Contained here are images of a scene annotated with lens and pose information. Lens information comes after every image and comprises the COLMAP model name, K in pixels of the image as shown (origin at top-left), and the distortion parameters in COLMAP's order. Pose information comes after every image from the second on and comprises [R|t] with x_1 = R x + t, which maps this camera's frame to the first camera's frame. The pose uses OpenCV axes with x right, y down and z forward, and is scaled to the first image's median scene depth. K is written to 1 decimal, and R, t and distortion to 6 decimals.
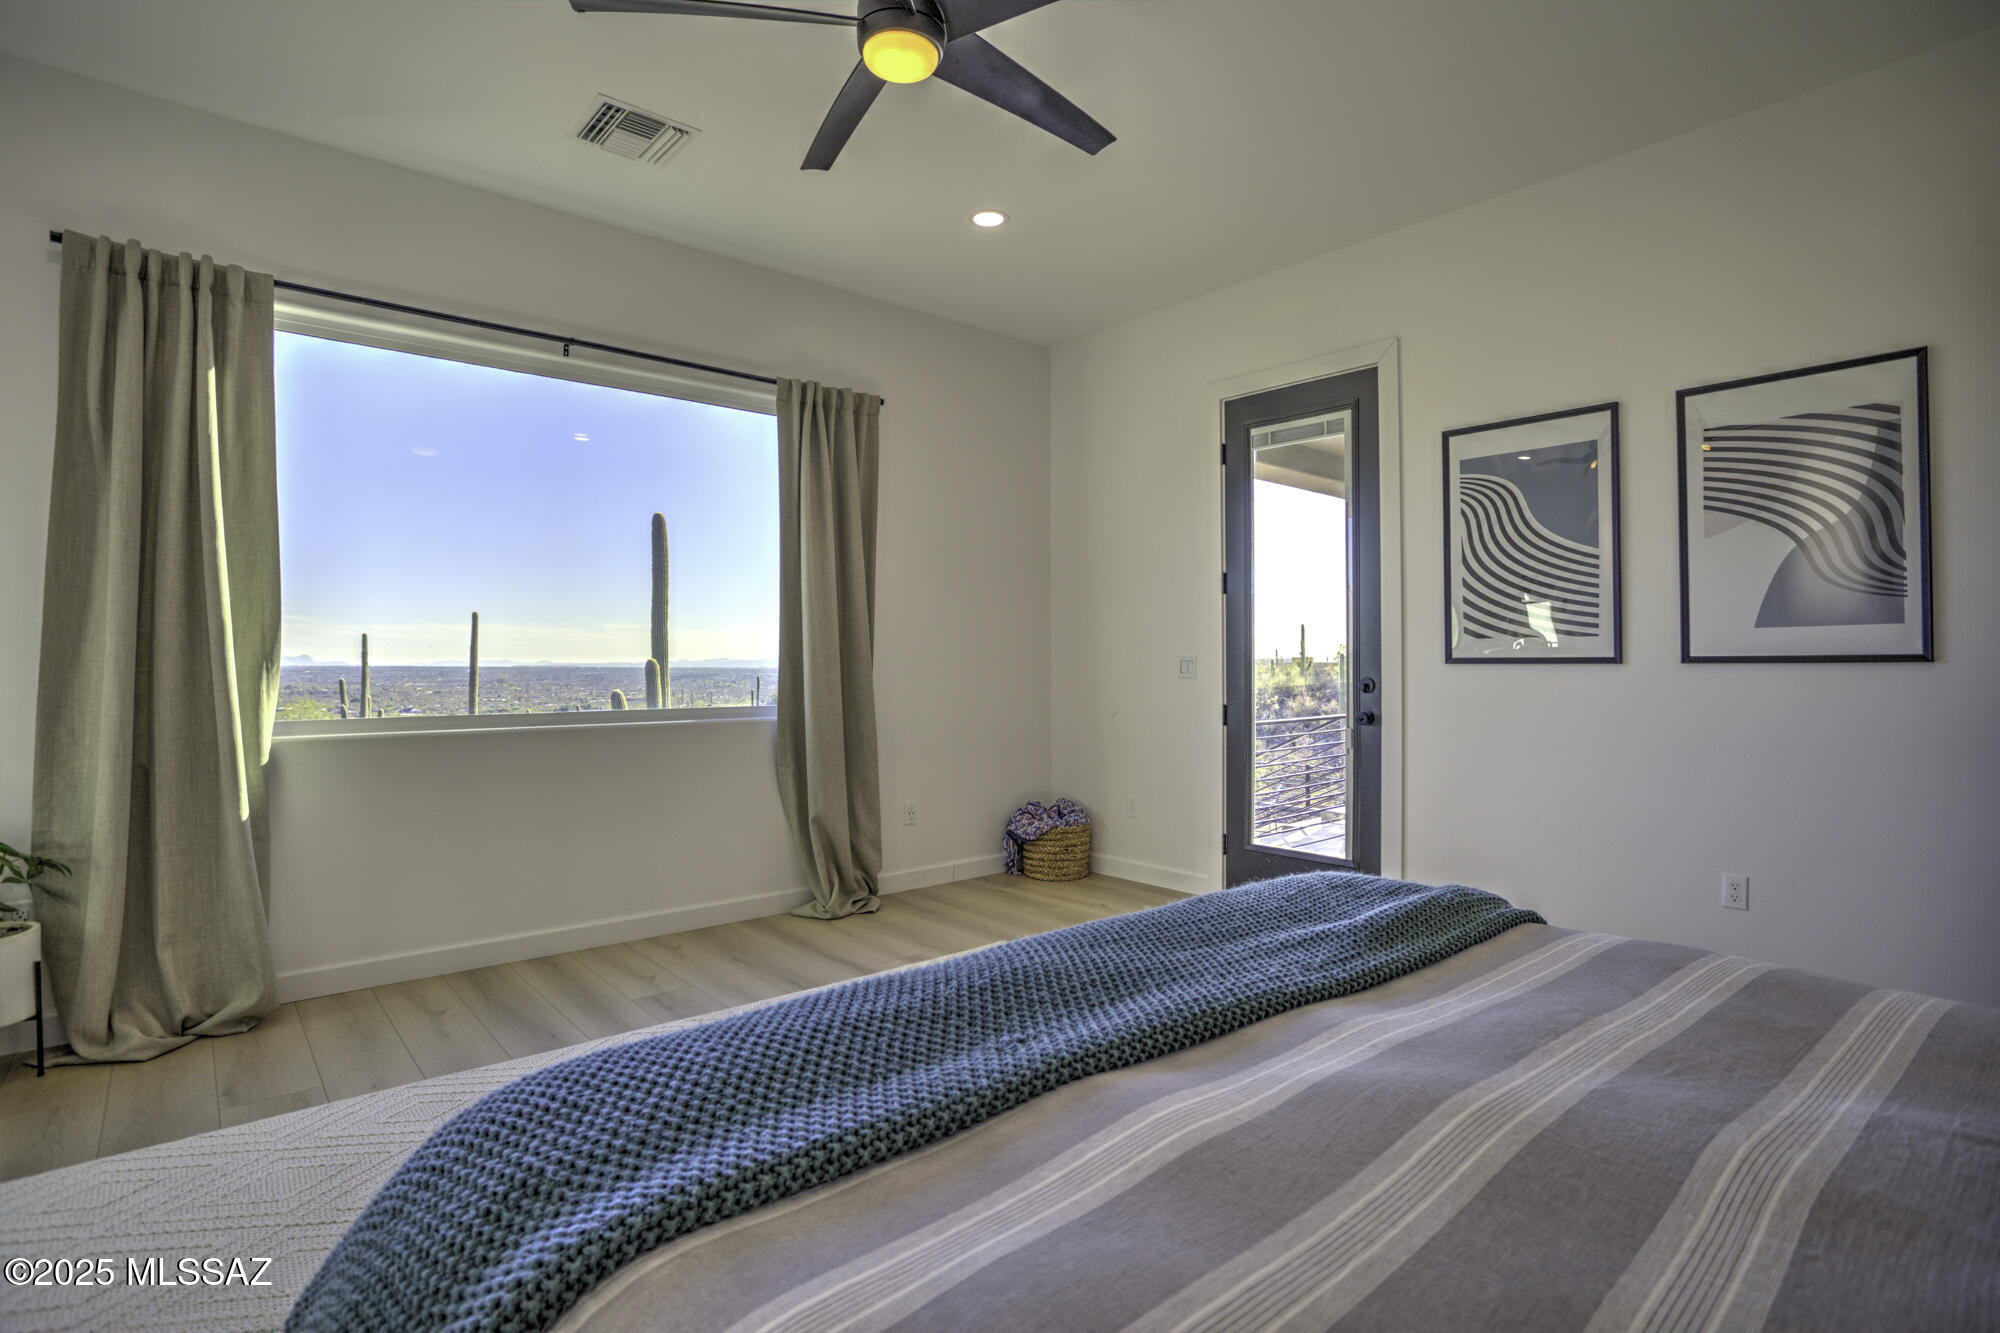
lens RADIAL K [[975.8, 0, 1002.4], [0, 975.8, 658.5], [0, 0, 1]] dist [-0.063436, 0.024170]
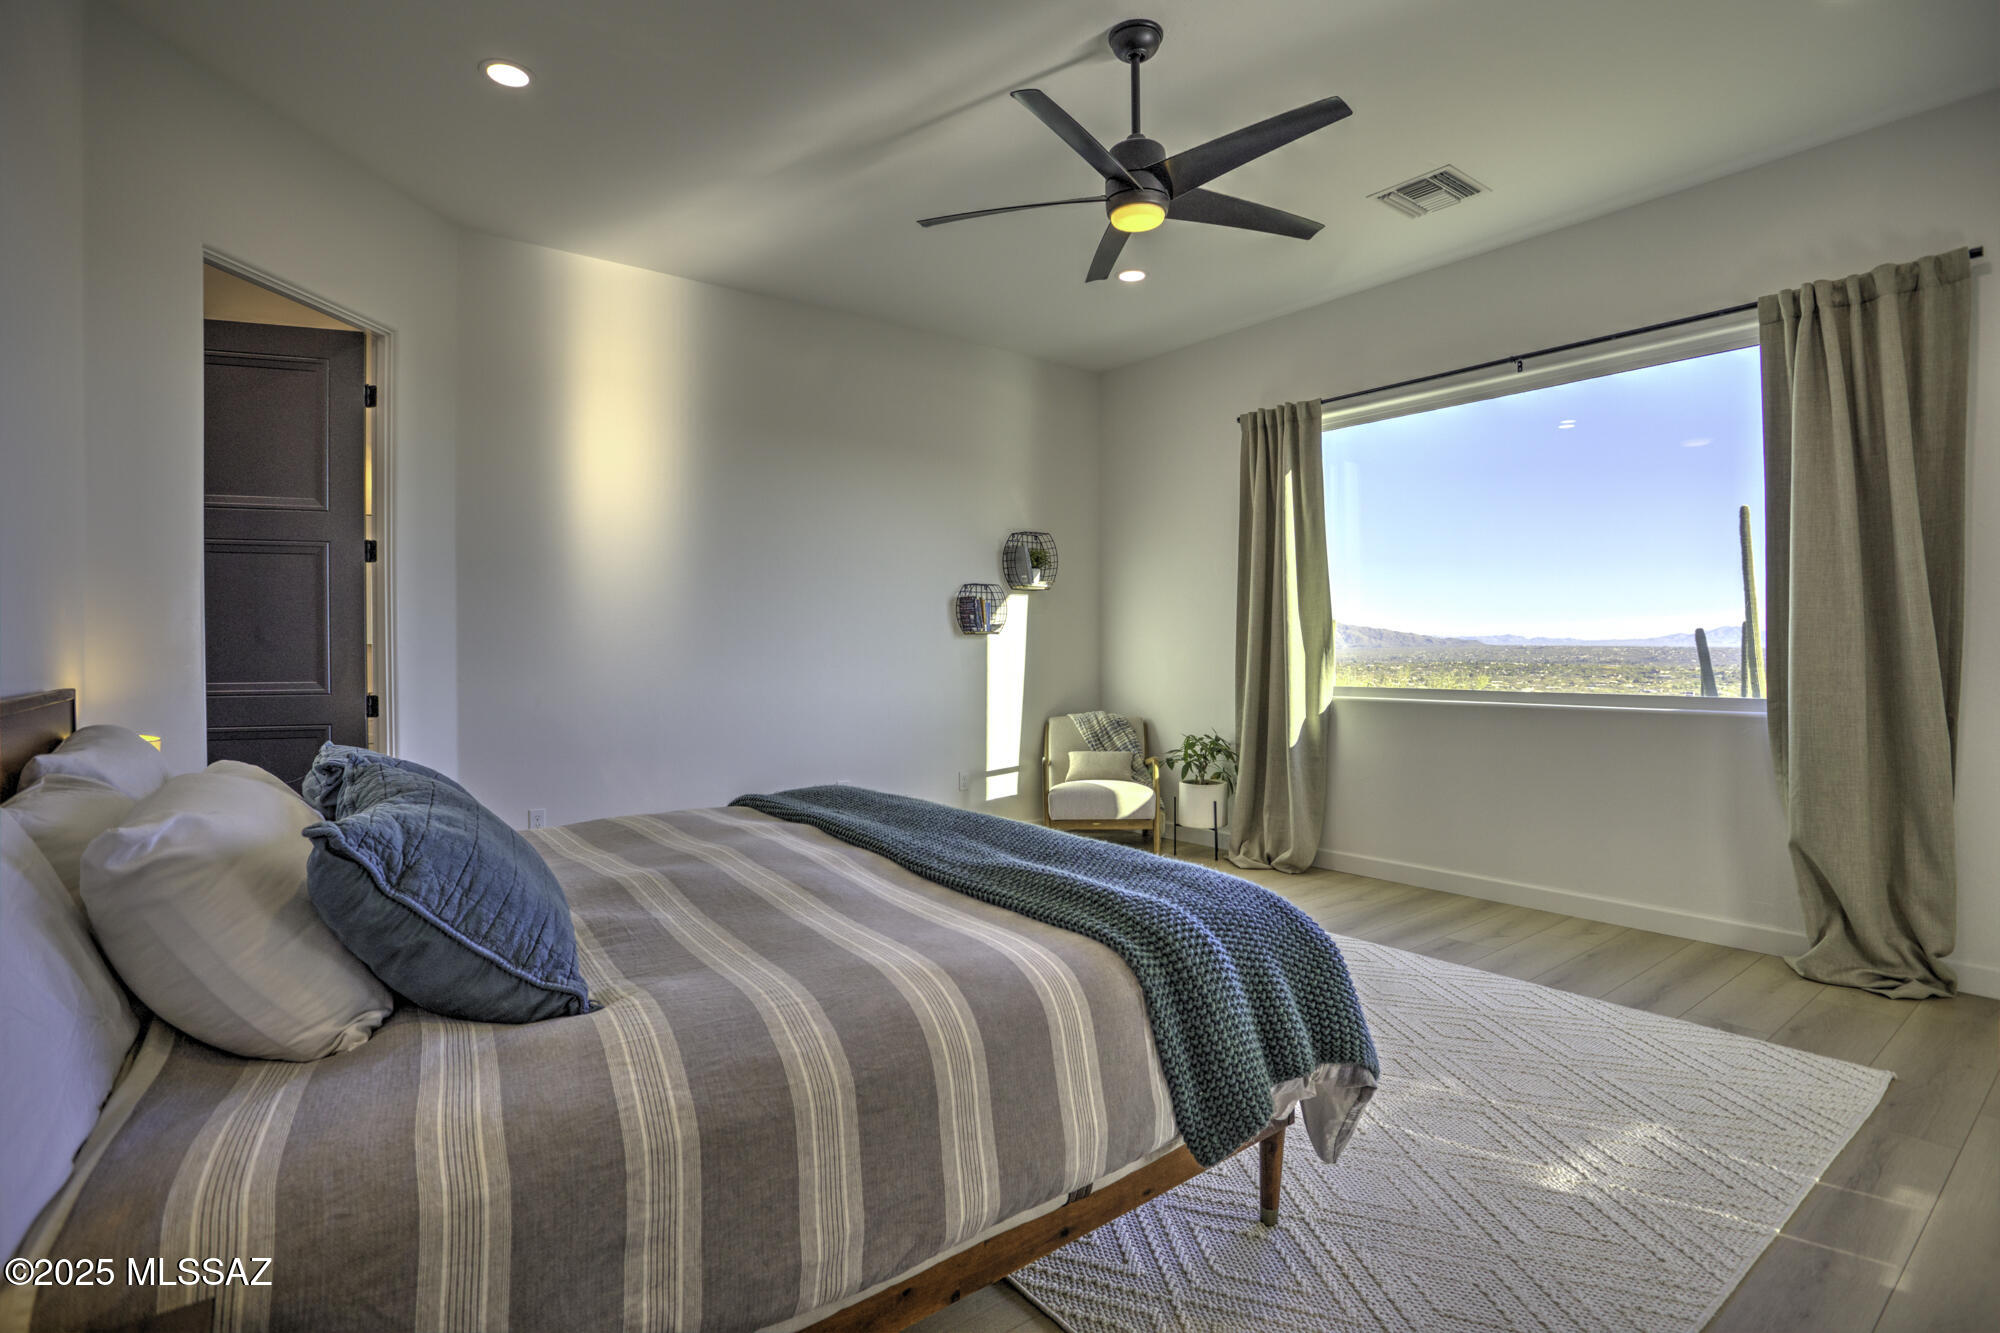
lens RADIAL K [[975.8, 0, 990.4], [0, 975.8, 655.8], [0, 0, 1]] dist [-0.063436, 0.024170]
pose [[-0.064614, 0.008519, -0.997874, 0.608868], [0.007445, 0.999940, 0.008055, 0.000916], [0.997883, -0.006909, -0.064674, 0.400732]]
